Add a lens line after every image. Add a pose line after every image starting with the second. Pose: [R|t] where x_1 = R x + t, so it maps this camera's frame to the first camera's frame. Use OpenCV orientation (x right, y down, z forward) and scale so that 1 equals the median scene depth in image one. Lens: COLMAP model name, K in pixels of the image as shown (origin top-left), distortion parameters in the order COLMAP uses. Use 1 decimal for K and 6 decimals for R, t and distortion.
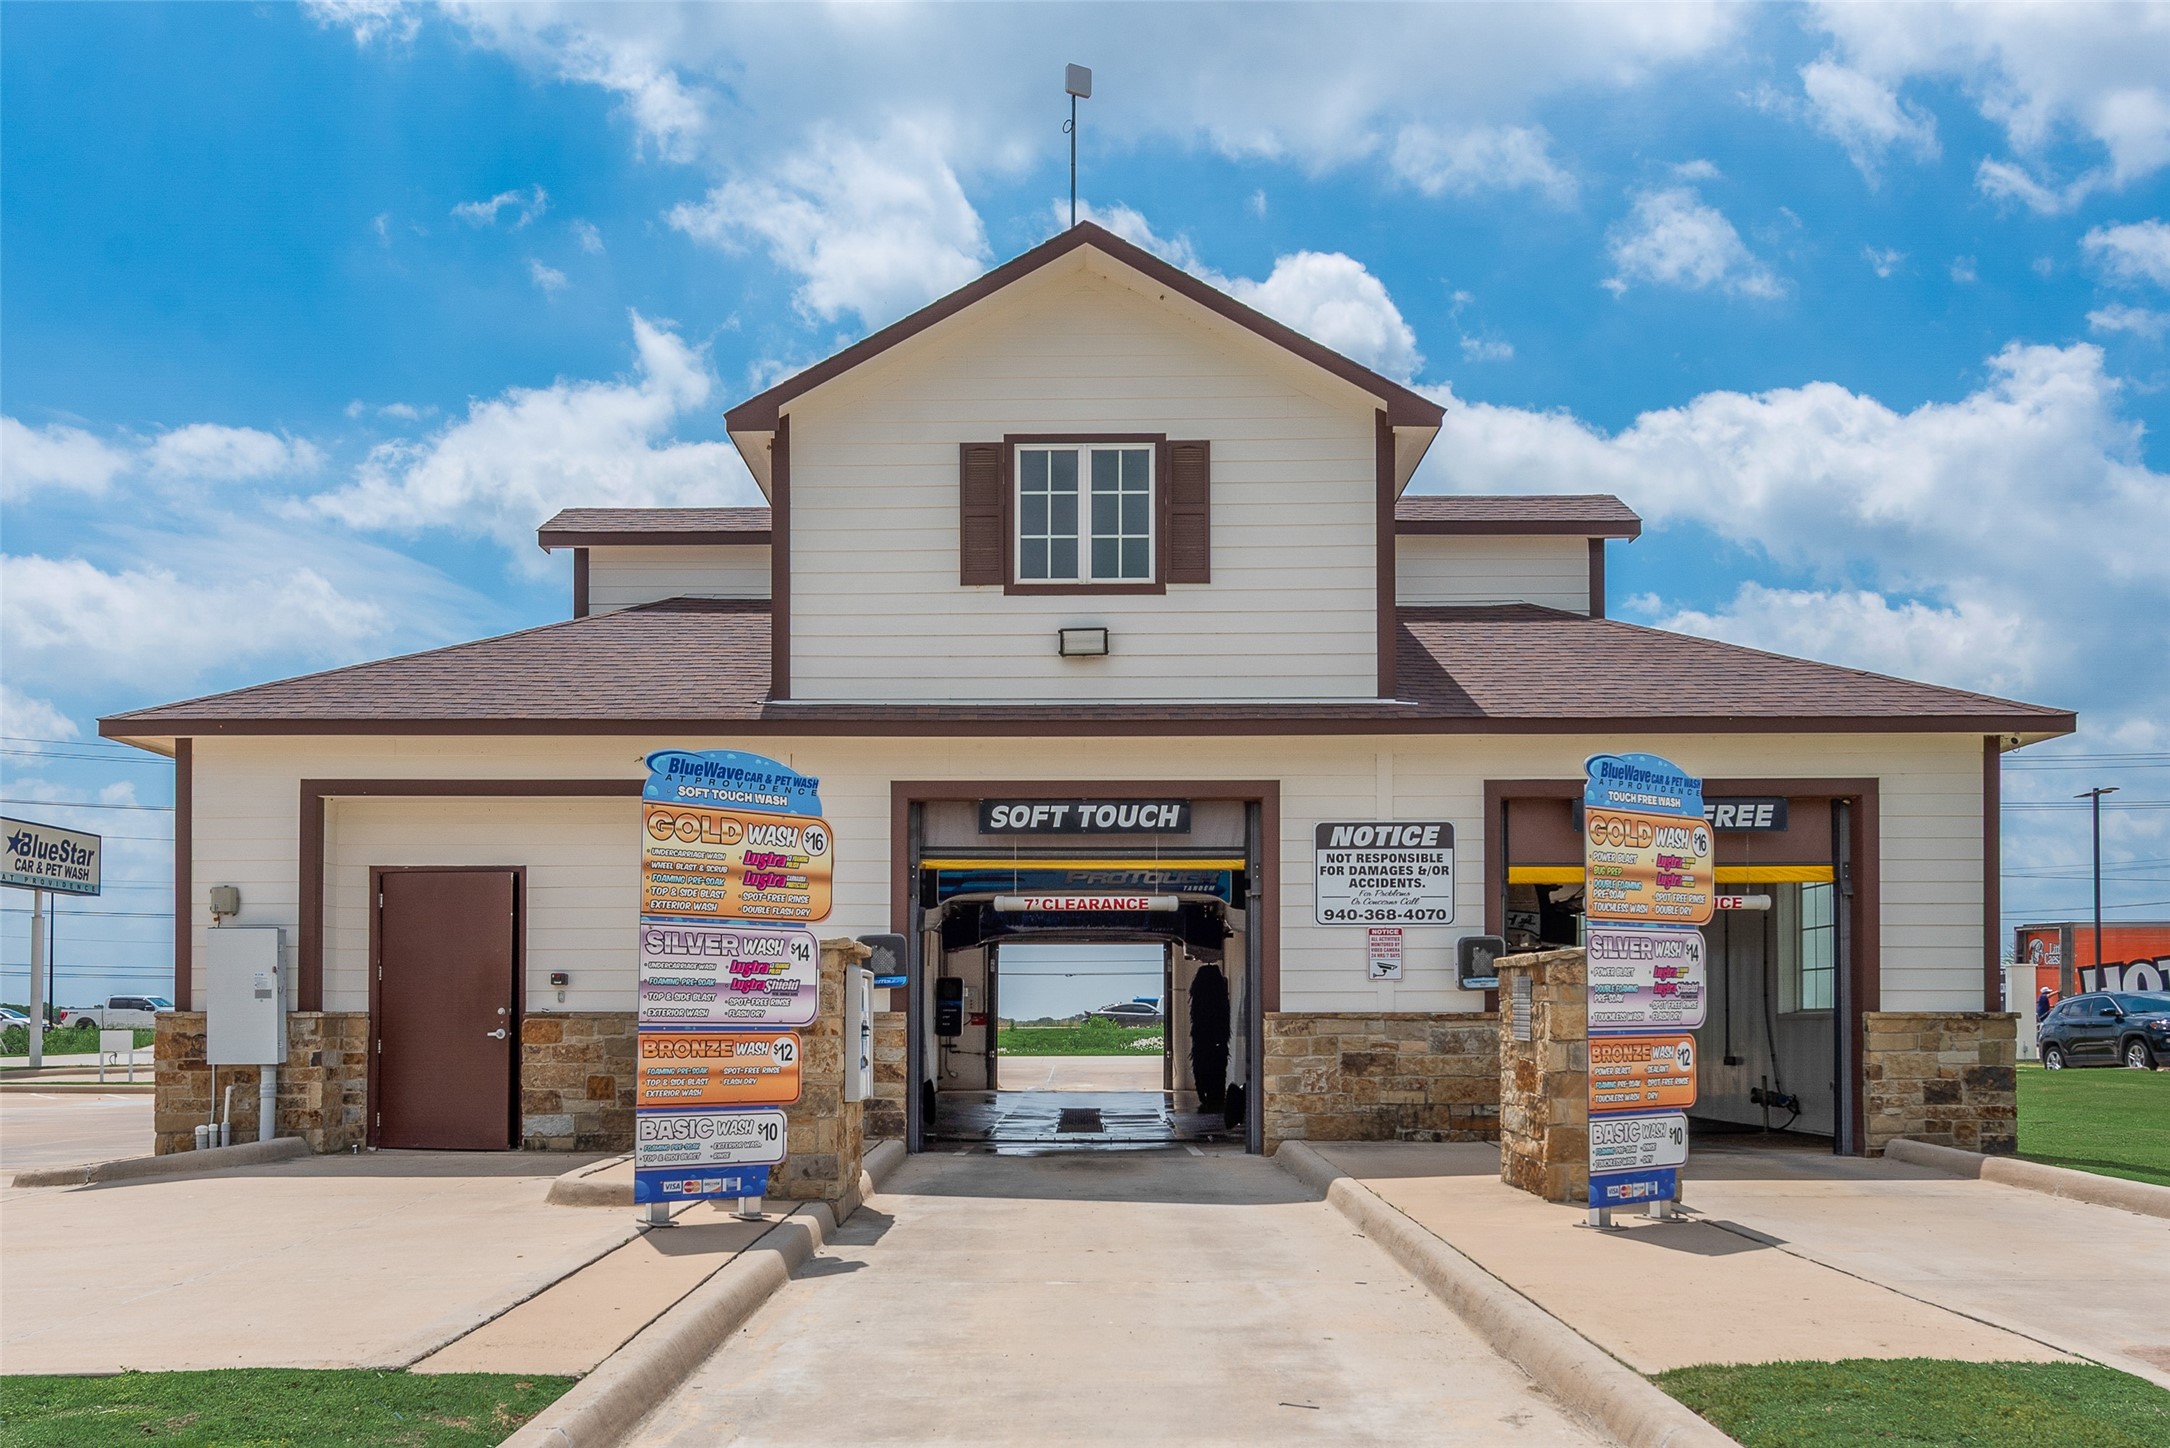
lens RADIAL K [[2400.5, 0, 1086.2], [0, 2400.5, 986.1], [0, 0, 1]] dist [0.047838, -0.001098]
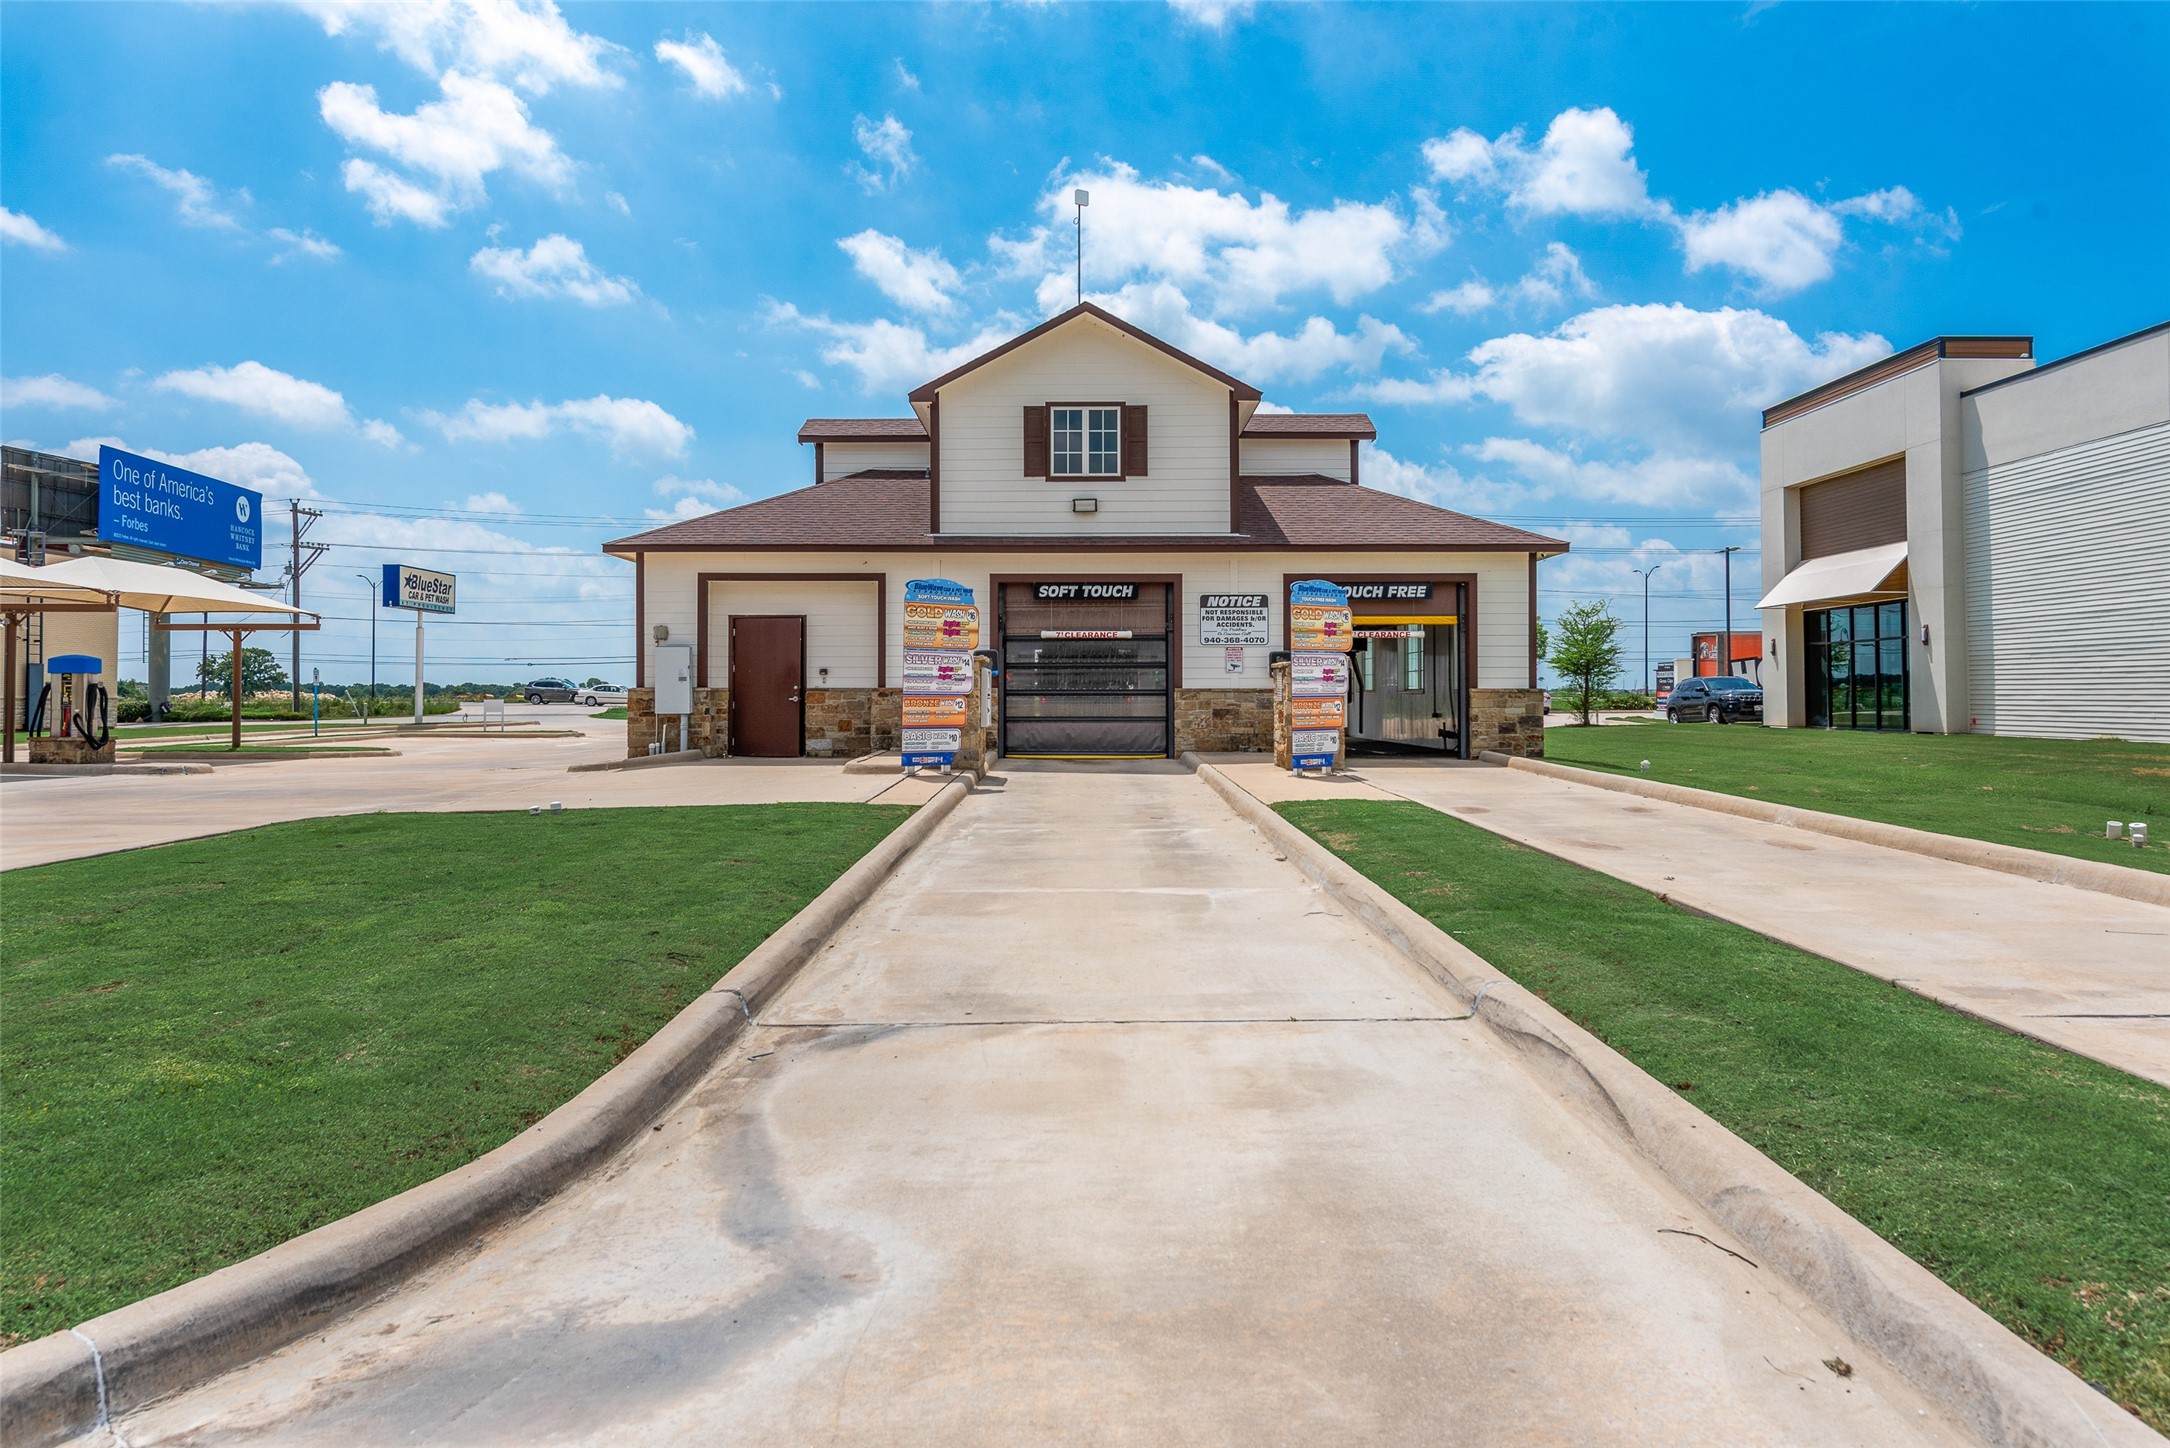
lens RADIAL K [[1050.5, 0, 1091.4], [0, 1050.5, 717.0], [0, 0, 1]] dist [0.001373, -0.000048]
pose [[0.999983, 0.000467, 0.005781, -0.000783], [-0.000689, 0.999260, 0.038445, 0.000959], [-0.005758, -0.038448, 0.999244, 0.116034]]
